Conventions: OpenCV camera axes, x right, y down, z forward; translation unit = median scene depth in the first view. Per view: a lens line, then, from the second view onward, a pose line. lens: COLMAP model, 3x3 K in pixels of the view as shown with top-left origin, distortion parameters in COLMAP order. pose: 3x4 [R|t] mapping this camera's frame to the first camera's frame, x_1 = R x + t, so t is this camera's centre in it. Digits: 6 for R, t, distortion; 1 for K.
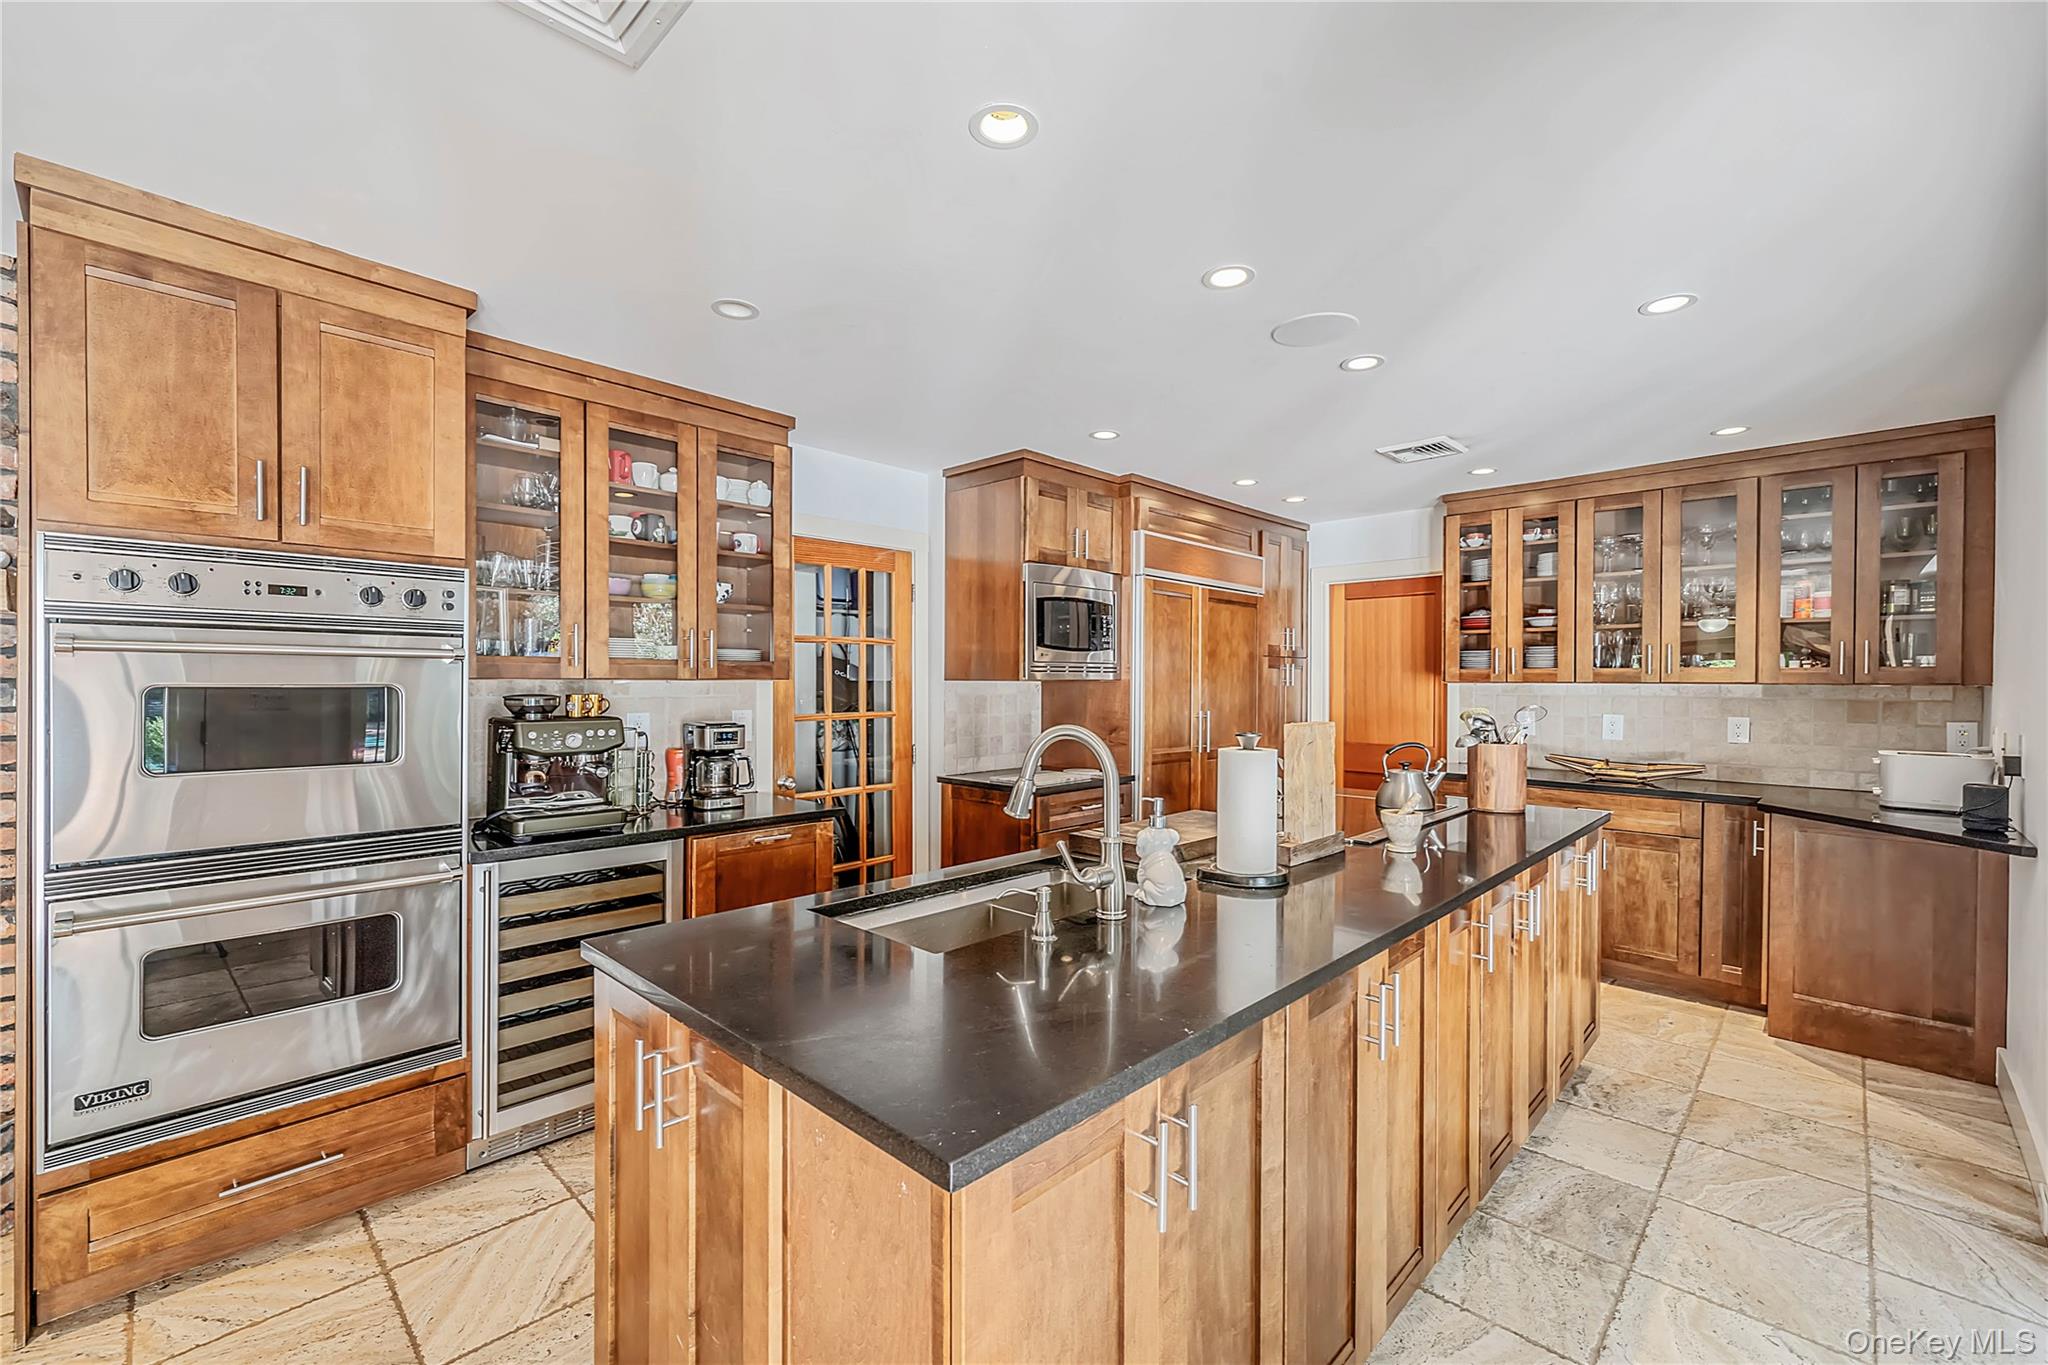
lens RADIAL K [[861.0, 0, 1002.6], [0, 861.0, 688.2], [0, 0, 1]] dist [0.000964, -0.000169]
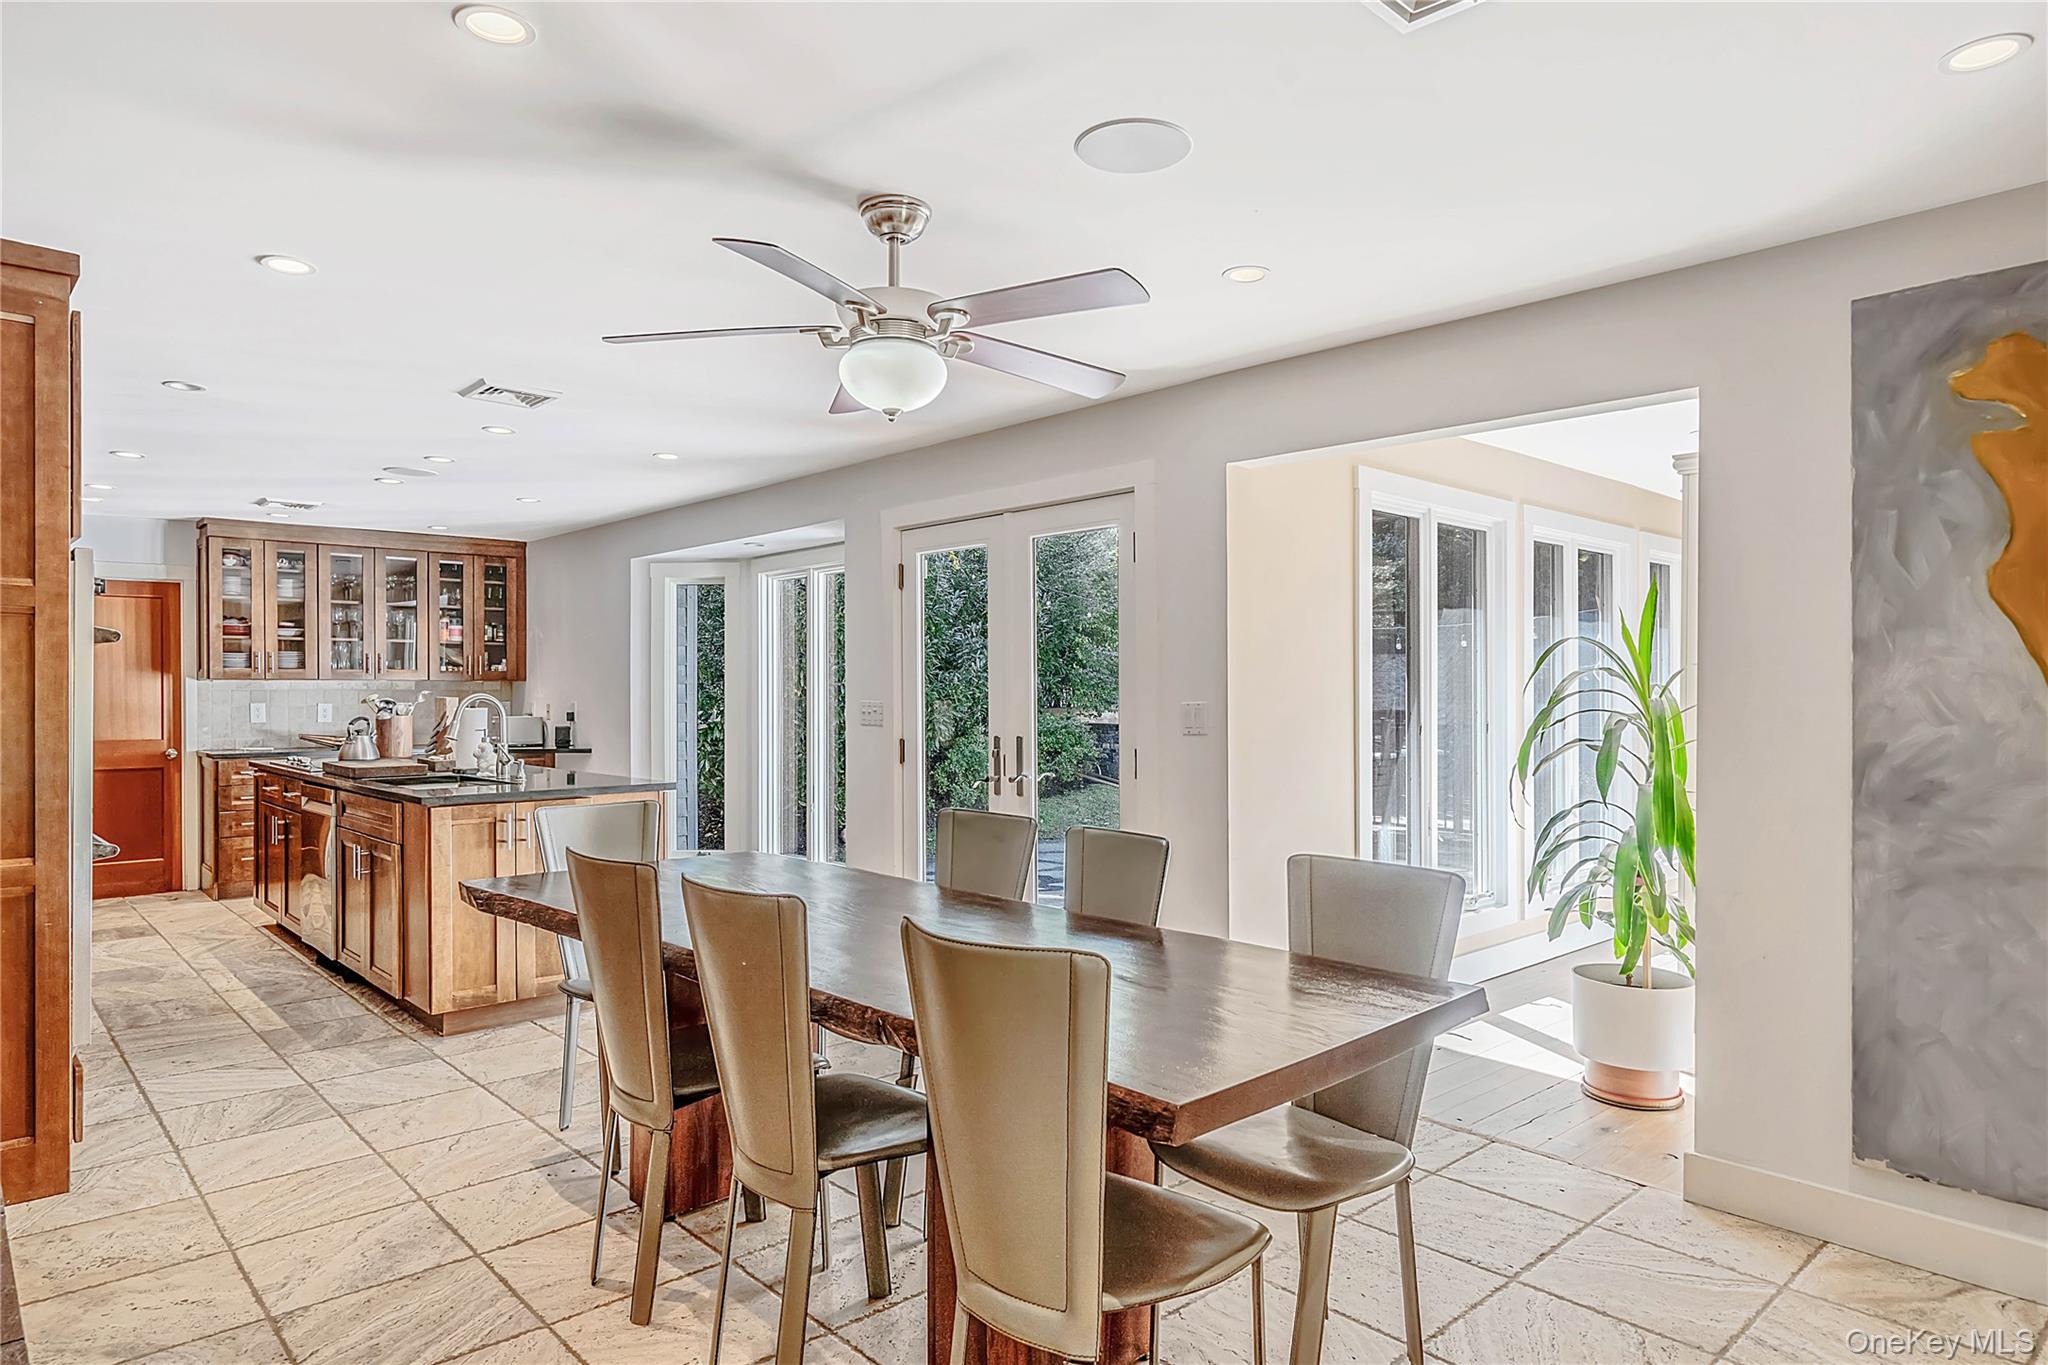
lens RADIAL K [[1216.9, 0, 1023.6], [0, 1216.9, 692.2], [0, 0, 1]] dist [-0.001848, 0.001573]
pose [[0.058904, -0.004706, 0.998253, -1.188397], [0.011776, 0.999923, 0.004019, 0.018875], [-0.998194, 0.011519, 0.058955, -0.216639]]
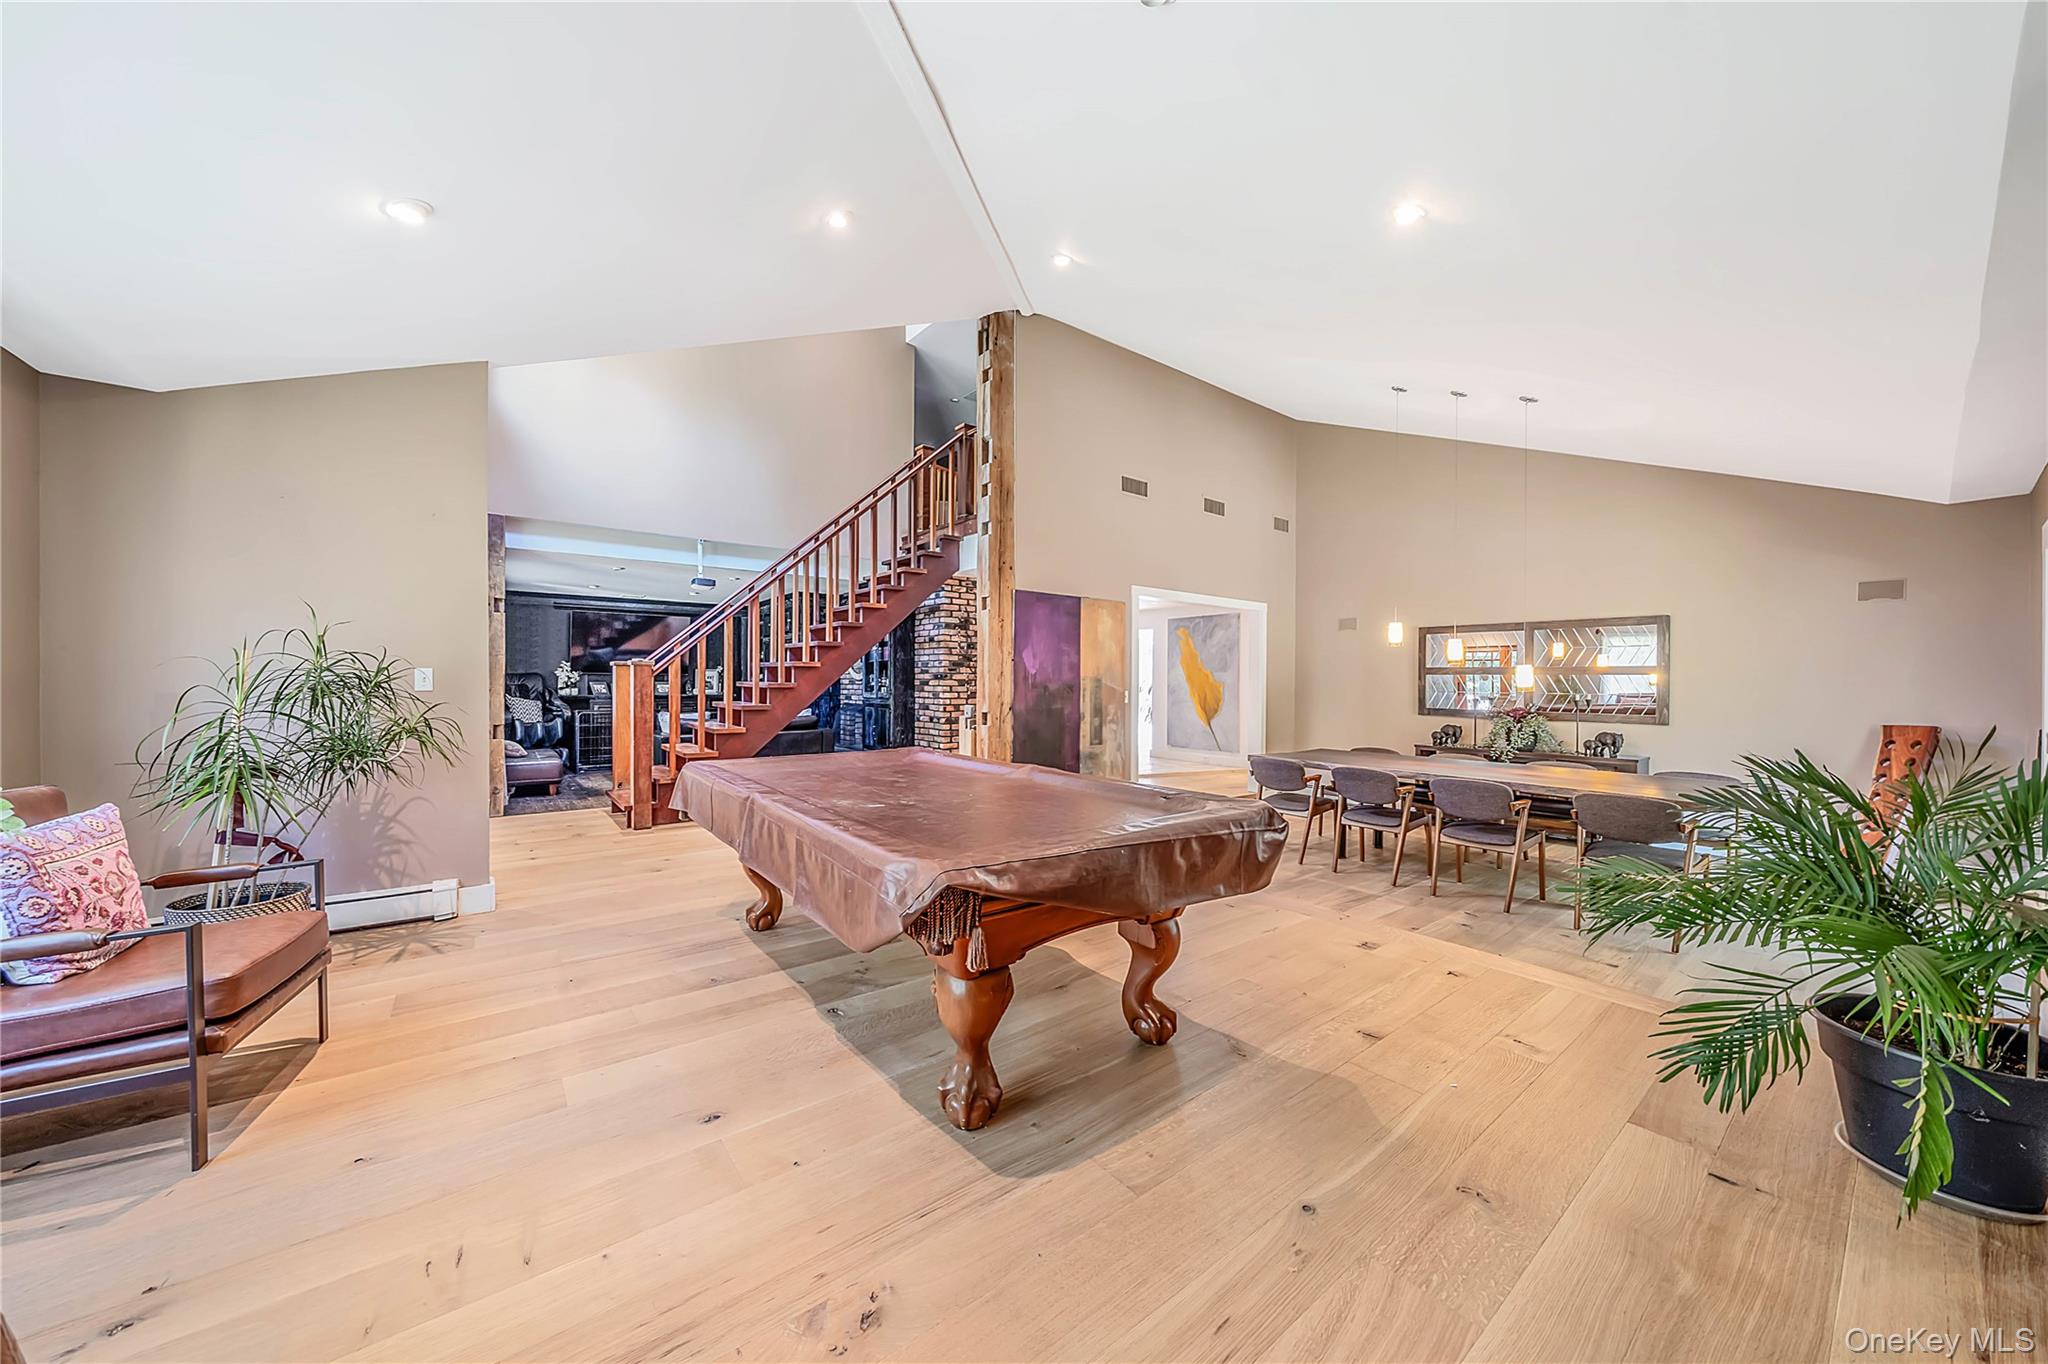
lens RADIAL K [[700.8, 0, 1020.2], [0, 700.8, 683.0], [0, 0, 1]] dist [-0.003289, -0.000196]
pose [[0.138792, -0.004646, 0.990311, -3.174211], [0.003695, 0.999984, 0.004173, 0.036446], [-0.990315, 0.003080, 0.138807, -0.454903]]
